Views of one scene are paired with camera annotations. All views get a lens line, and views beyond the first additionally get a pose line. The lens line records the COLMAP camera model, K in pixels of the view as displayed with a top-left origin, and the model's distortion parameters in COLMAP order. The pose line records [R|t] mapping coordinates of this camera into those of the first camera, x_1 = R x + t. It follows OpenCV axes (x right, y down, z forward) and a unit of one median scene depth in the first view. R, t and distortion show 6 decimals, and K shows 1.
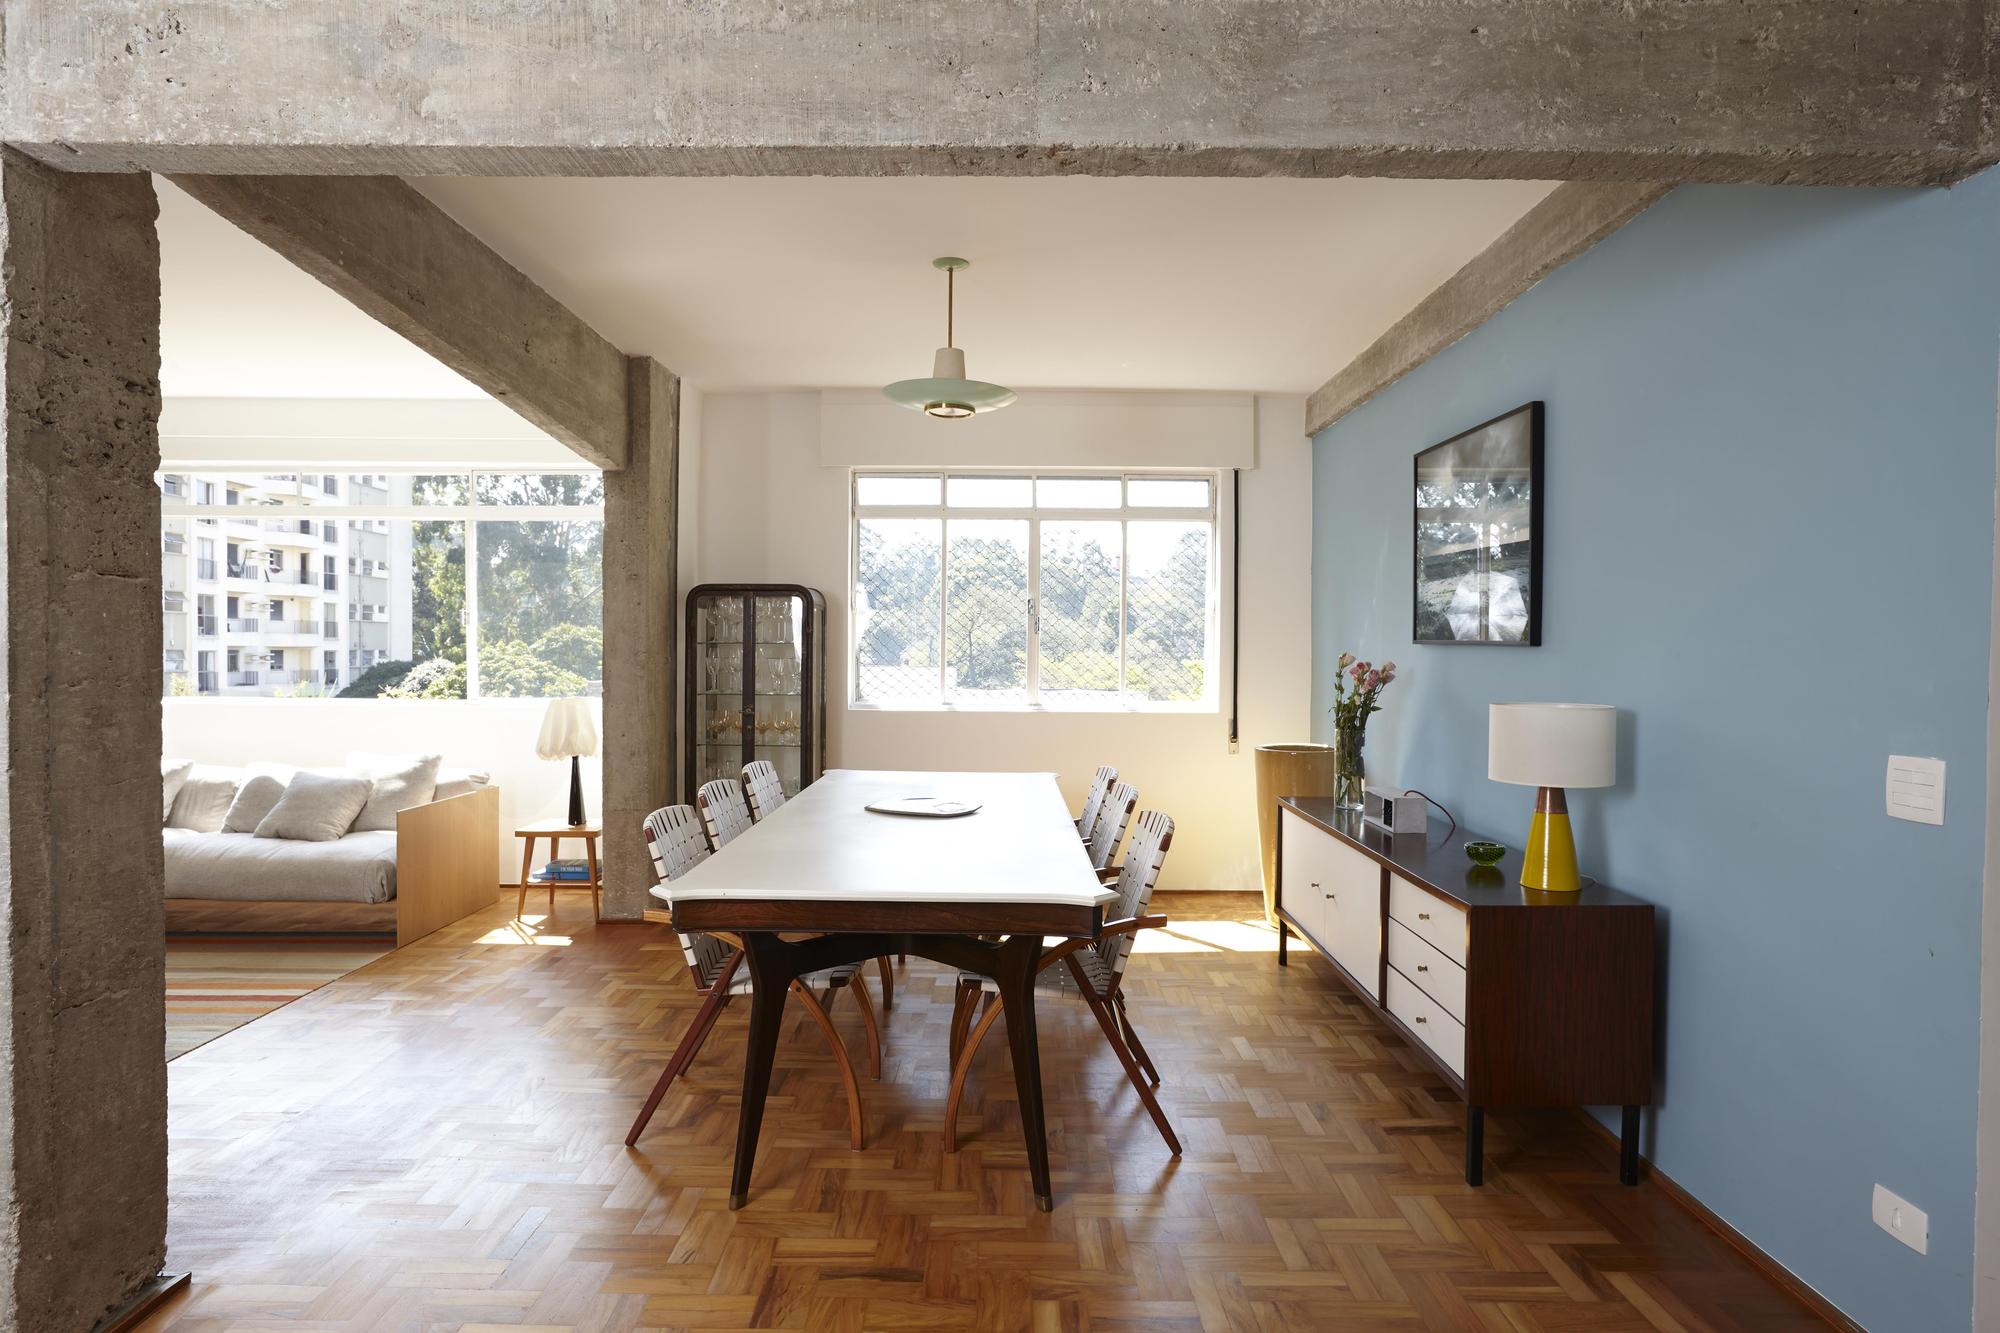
lens RADIAL K [[1094.2, 0, 1000.0], [0, 1094.2, 666.5], [0, 0, 1]] dist [-0.032825, -0.000083]
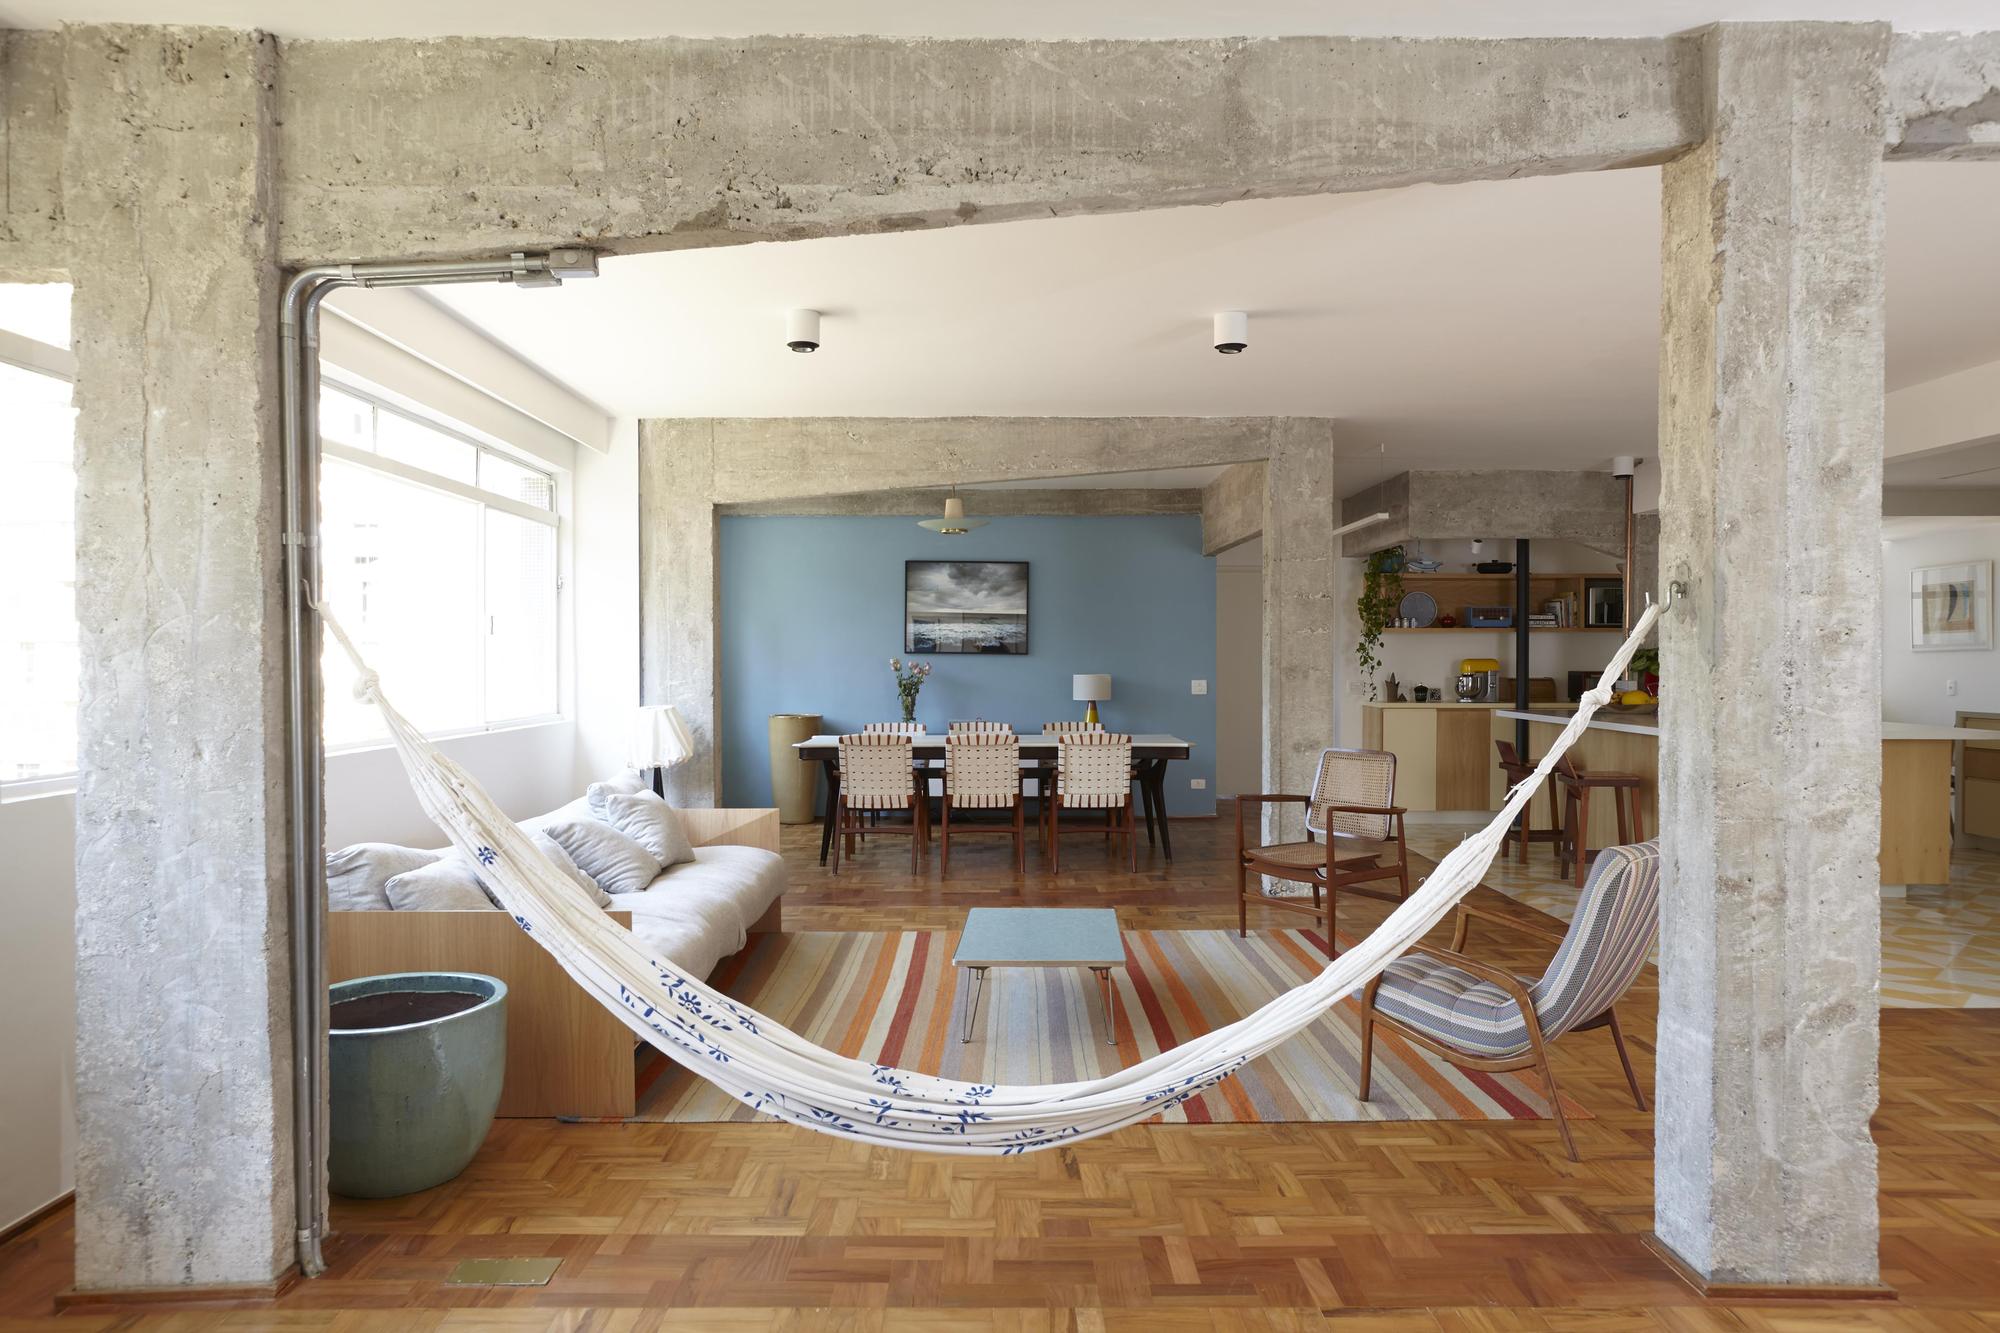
lens RADIAL K [[1277.2, 0, 1000.0], [0, 1277.2, 670.3], [0, 0, 1]] dist [-0.047269, 0.050999]
pose [[-0.005557, -0.017896, 0.999824, -1.419445], [0.015401, 0.999720, 0.017980, -0.020507], [-0.999866, 0.015498, -0.005280, 0.592422]]
